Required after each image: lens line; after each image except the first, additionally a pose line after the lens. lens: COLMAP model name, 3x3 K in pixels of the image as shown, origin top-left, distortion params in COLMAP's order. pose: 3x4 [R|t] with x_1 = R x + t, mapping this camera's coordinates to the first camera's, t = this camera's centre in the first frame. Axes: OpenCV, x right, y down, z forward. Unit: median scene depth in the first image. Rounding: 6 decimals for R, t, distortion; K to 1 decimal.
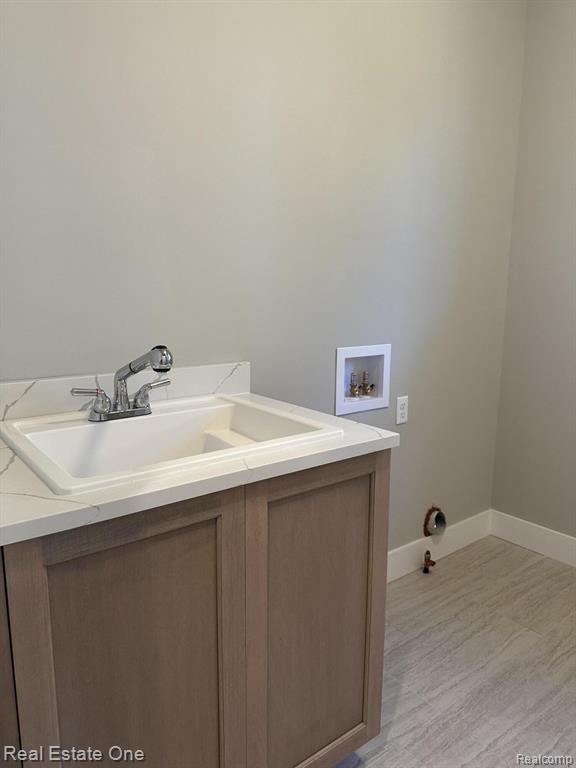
lens RADIAL K [[540.8, 0, 288.6], [0, 540.8, 383.5], [0, 0, 1]] dist [0.048607, -0.063316]
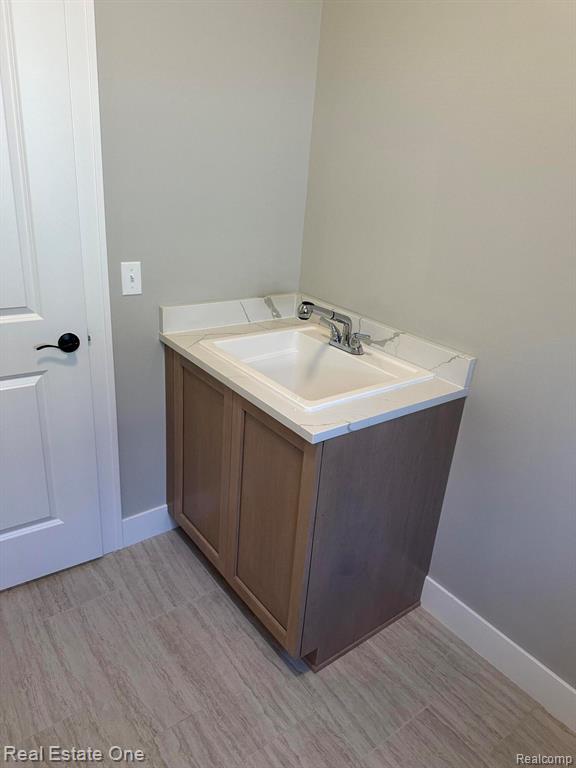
lens RADIAL K [[540.8, 0, 289.2], [0, 540.8, 383.6], [0, 0, 1]] dist [0.048607, -0.063316]
pose [[-0.006763, 0.379778, -0.925053, 0.974691], [-0.242039, 0.896945, 0.370008, -0.323209], [0.970243, 0.226401, 0.085855, 0.691670]]
